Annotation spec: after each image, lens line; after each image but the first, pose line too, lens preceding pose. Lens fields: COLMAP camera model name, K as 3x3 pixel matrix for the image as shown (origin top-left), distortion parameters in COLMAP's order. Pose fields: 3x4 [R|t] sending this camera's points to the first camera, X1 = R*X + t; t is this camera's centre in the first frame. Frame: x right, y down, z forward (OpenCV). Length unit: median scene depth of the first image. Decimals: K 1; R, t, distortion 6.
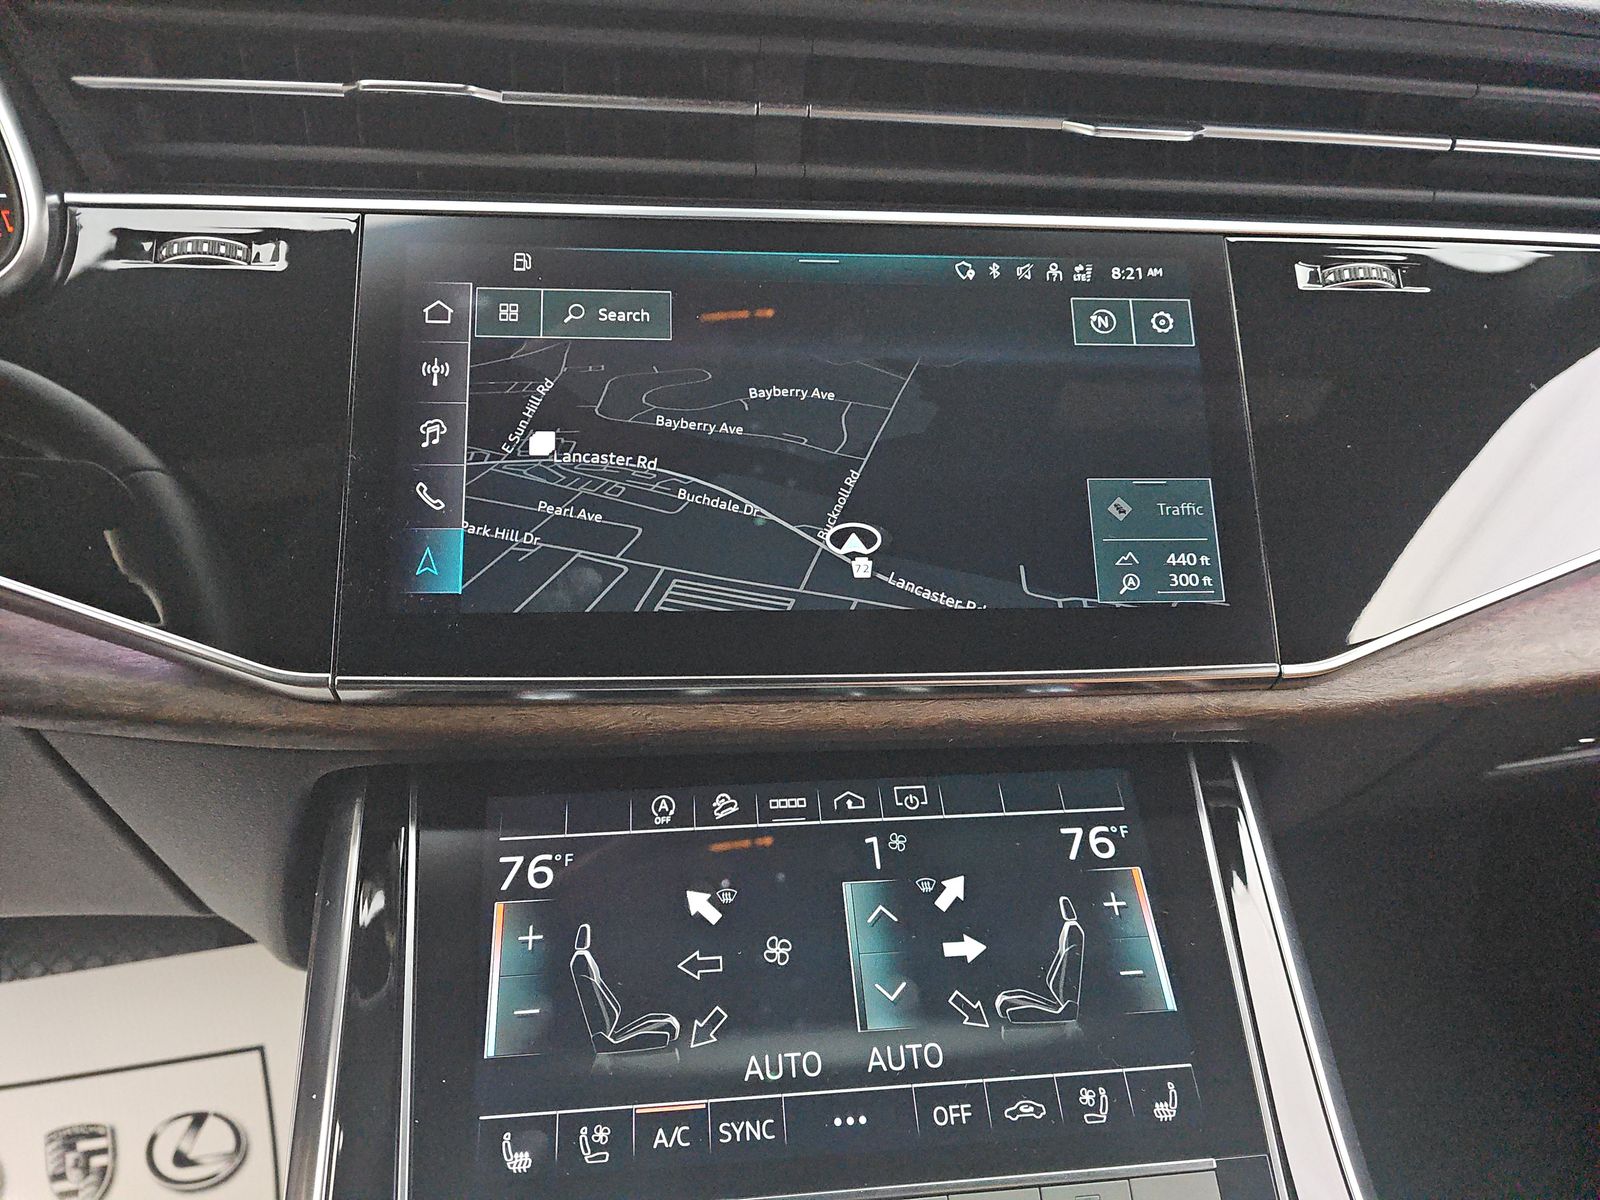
lens RADIAL K [[951.2, 0, 790.2], [0, 951.2, 610.3], [0, 0, 1]] dist [0.022565, -0.037914]
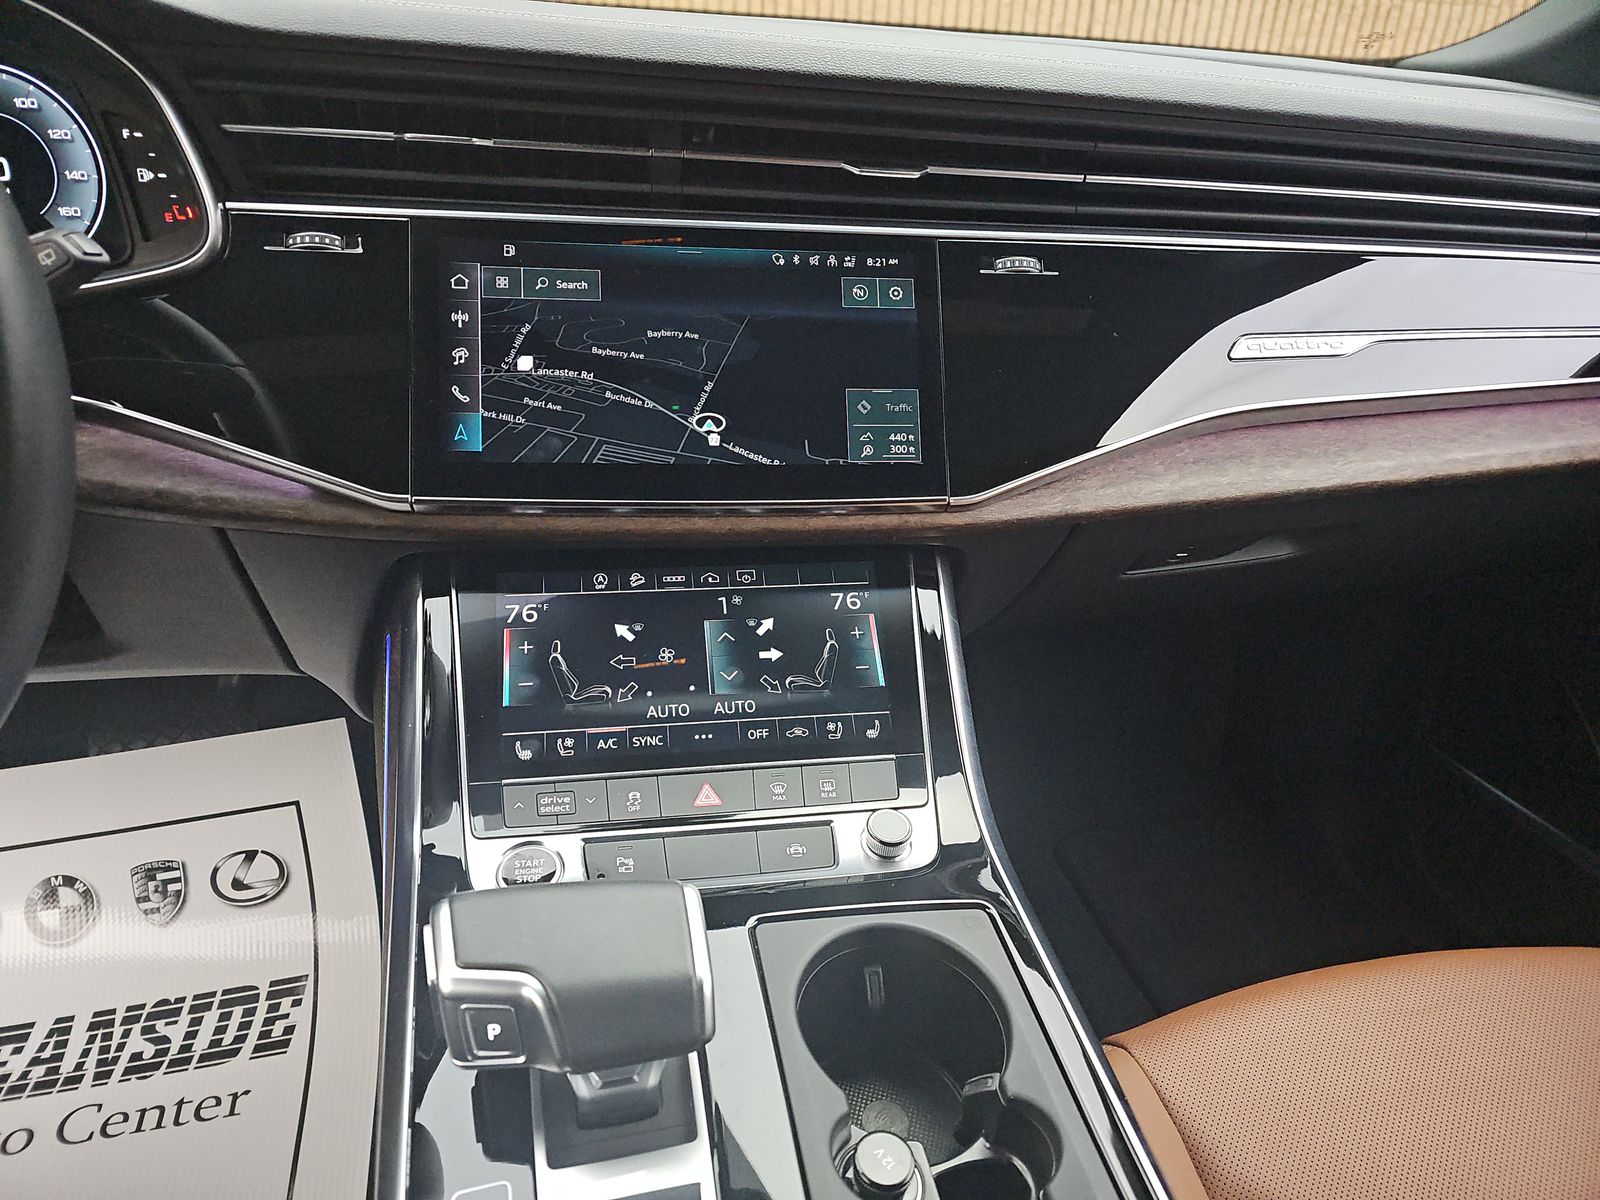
lens RADIAL K [[951.2, 0, 790.2], [0, 951.2, 610.3], [0, 0, 1]] dist [0.022565, -0.037914]
pose [[0.997583, -0.000117, 0.069482, 0.093388], [-0.008449, 0.992372, 0.122988, 0.049593], [-0.068966, -0.123278, 0.989973, -0.764647]]
